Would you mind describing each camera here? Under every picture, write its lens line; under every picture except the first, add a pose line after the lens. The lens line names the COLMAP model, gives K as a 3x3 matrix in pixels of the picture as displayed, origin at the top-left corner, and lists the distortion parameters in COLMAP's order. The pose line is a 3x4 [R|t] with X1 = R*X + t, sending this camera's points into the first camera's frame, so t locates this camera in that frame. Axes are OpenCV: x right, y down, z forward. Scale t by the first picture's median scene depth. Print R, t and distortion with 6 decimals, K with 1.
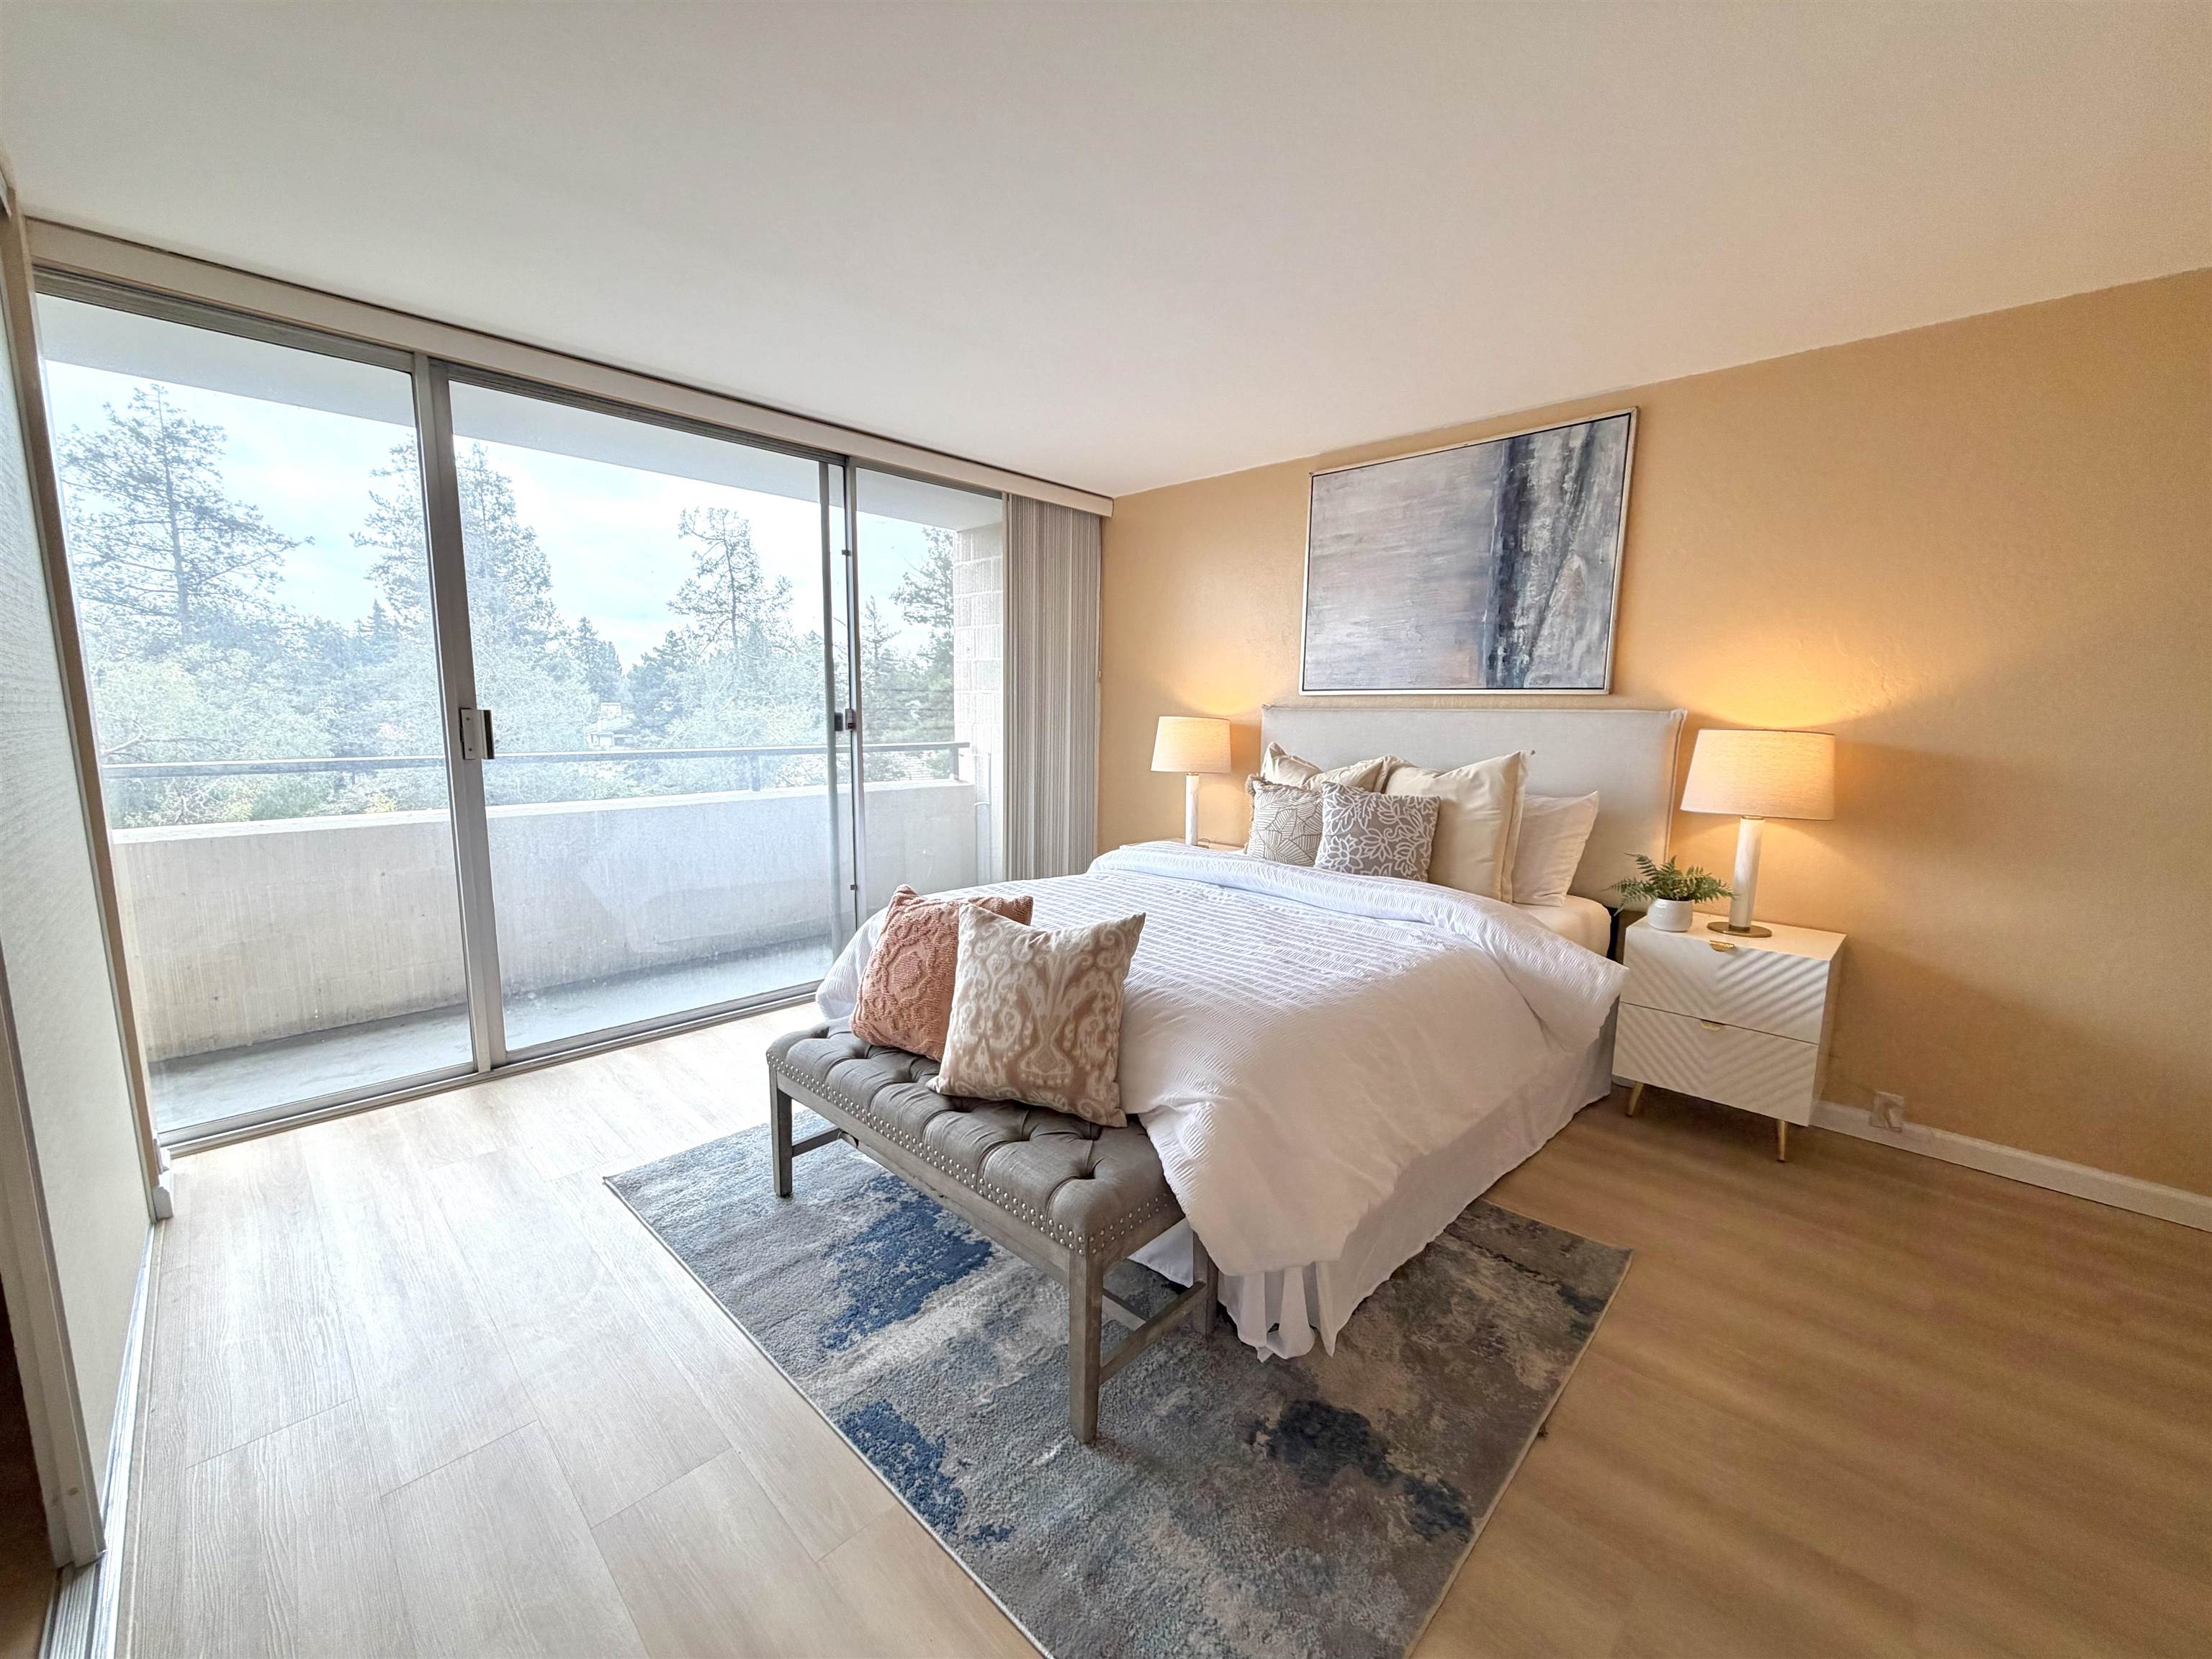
lens RADIAL K [[885.9, 0, 1106.0], [0, 885.9, 829.5], [0, 0, 1]] dist [-0.000925, 0.000190]
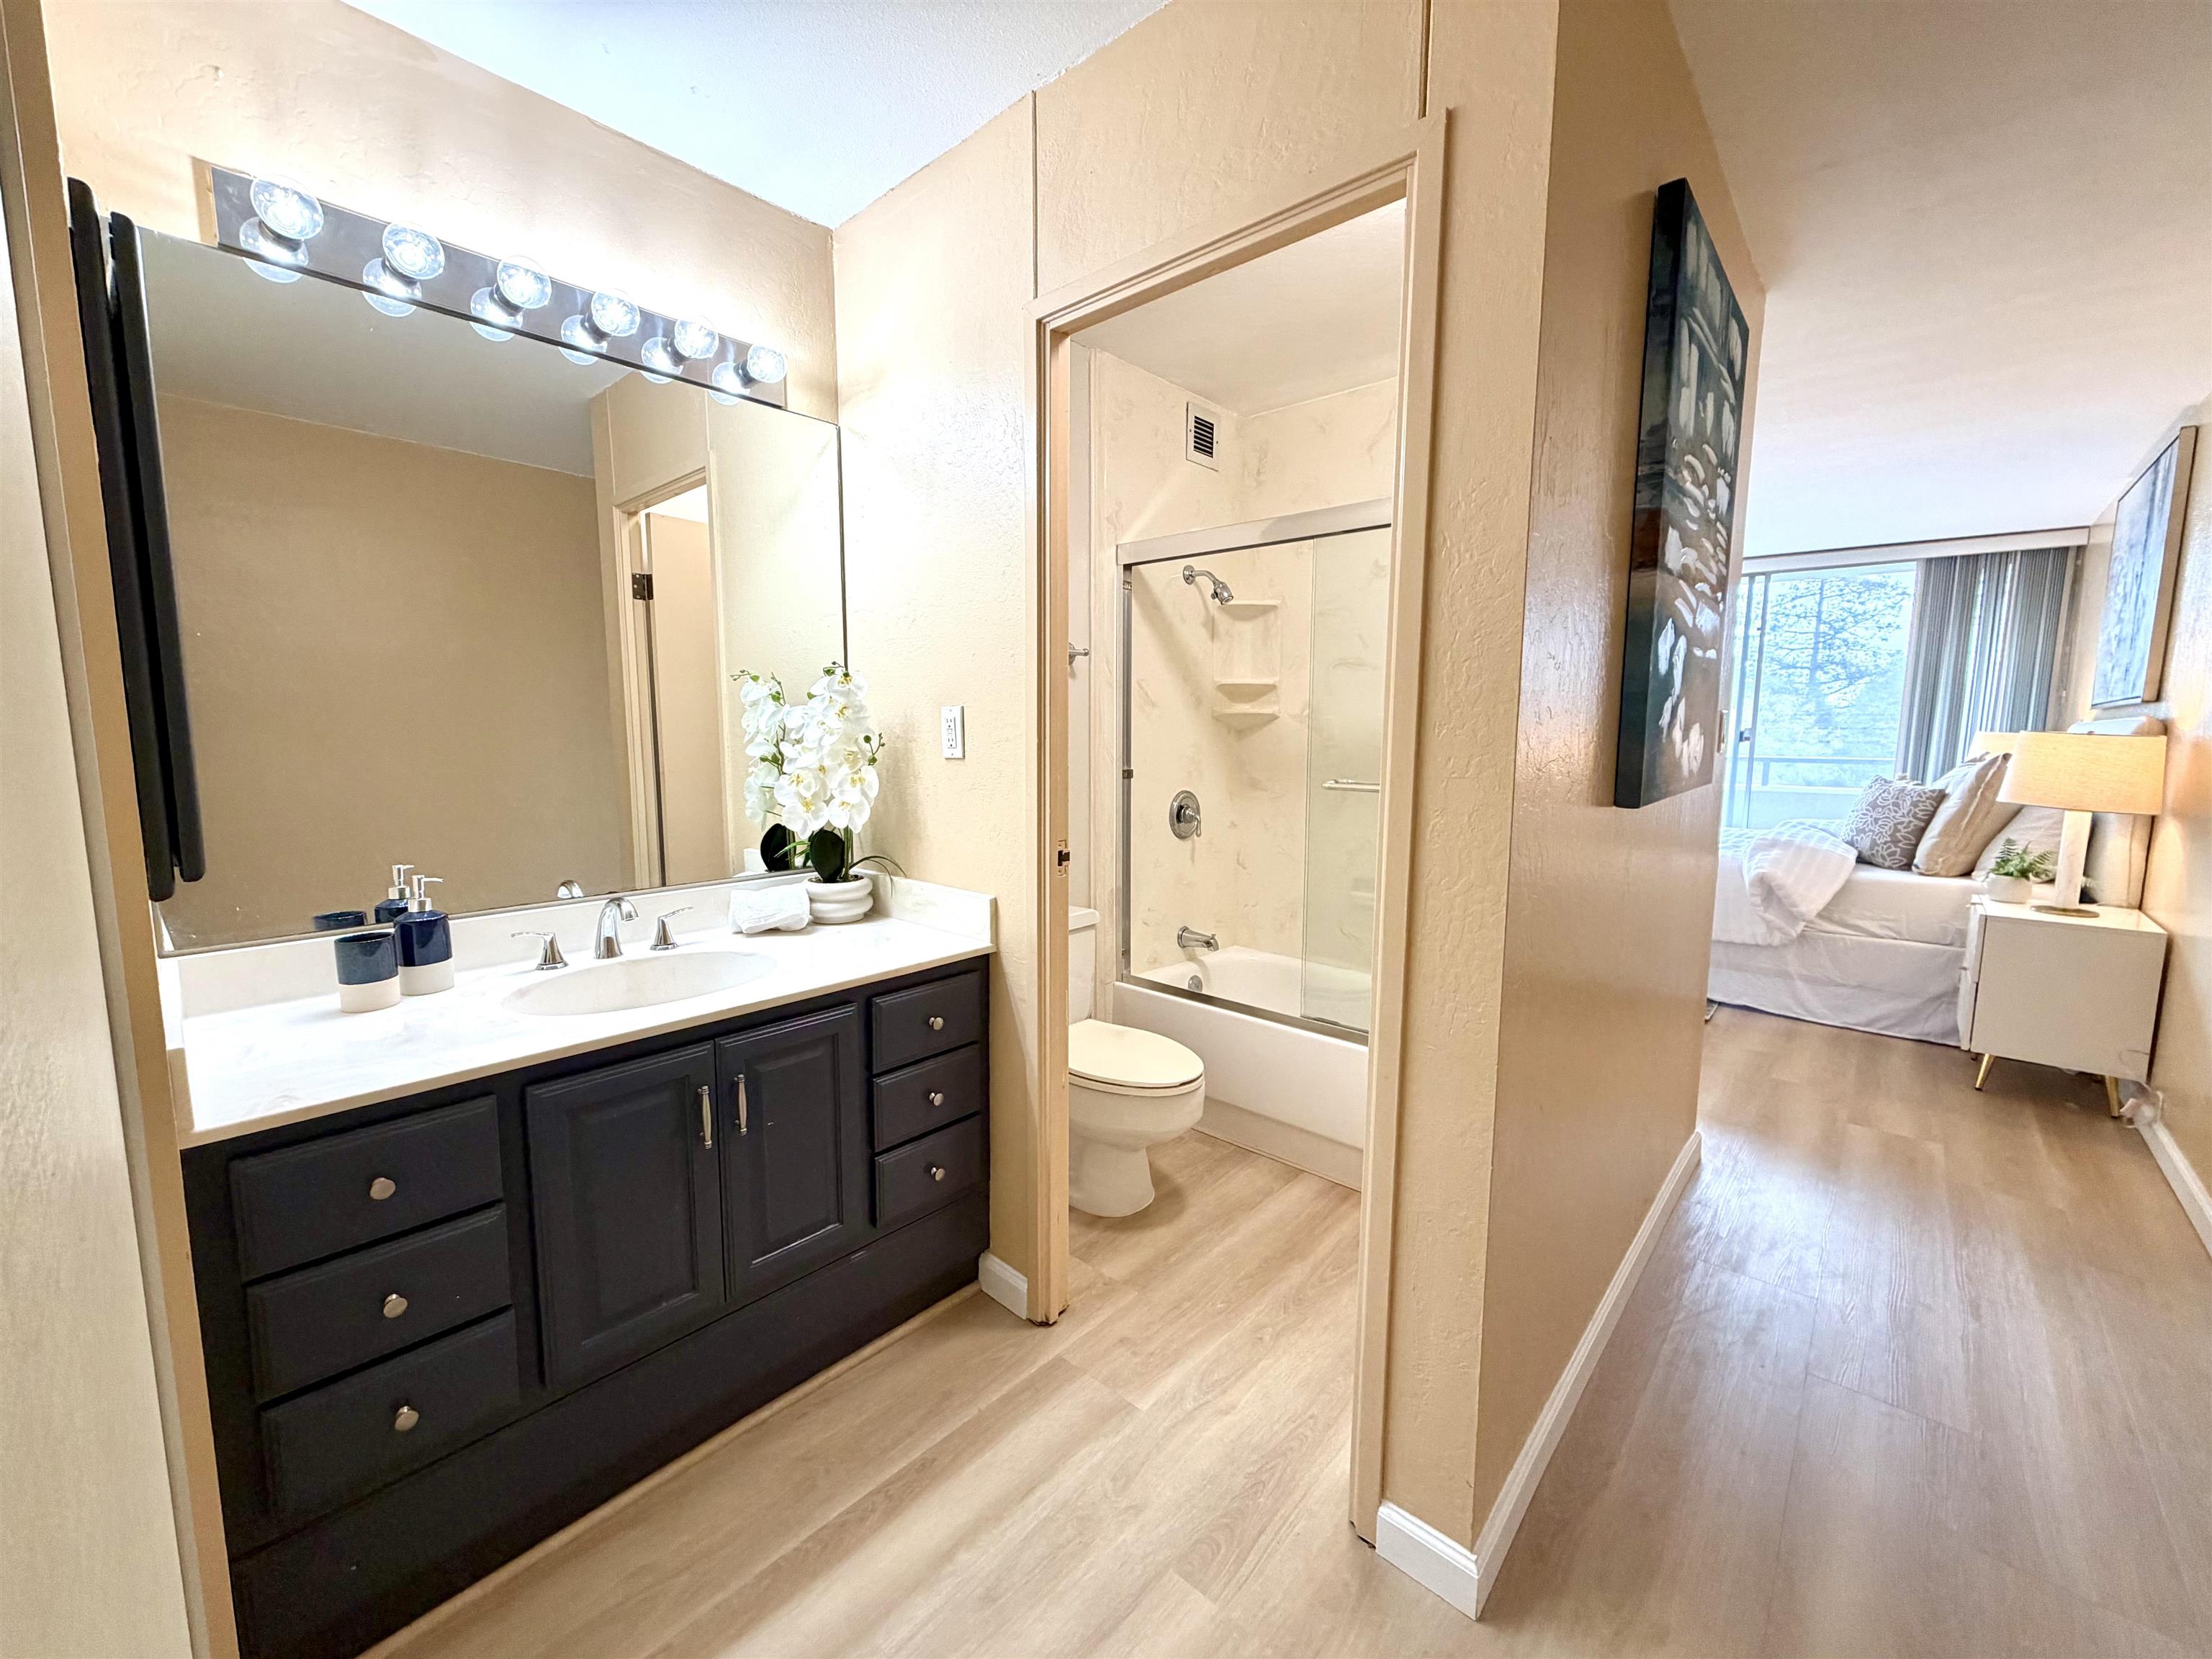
lens RADIAL K [[885.9, 0, 1106.0], [0, 885.9, 829.5], [0, 0, 1]] dist [-0.000925, 0.000190]
pose [[0.047002, 0.097027, -0.994171, 0.170461], [-0.136672, 0.986536, 0.089821, 0.007107], [0.989501, 0.131653, 0.059630, -0.026949]]
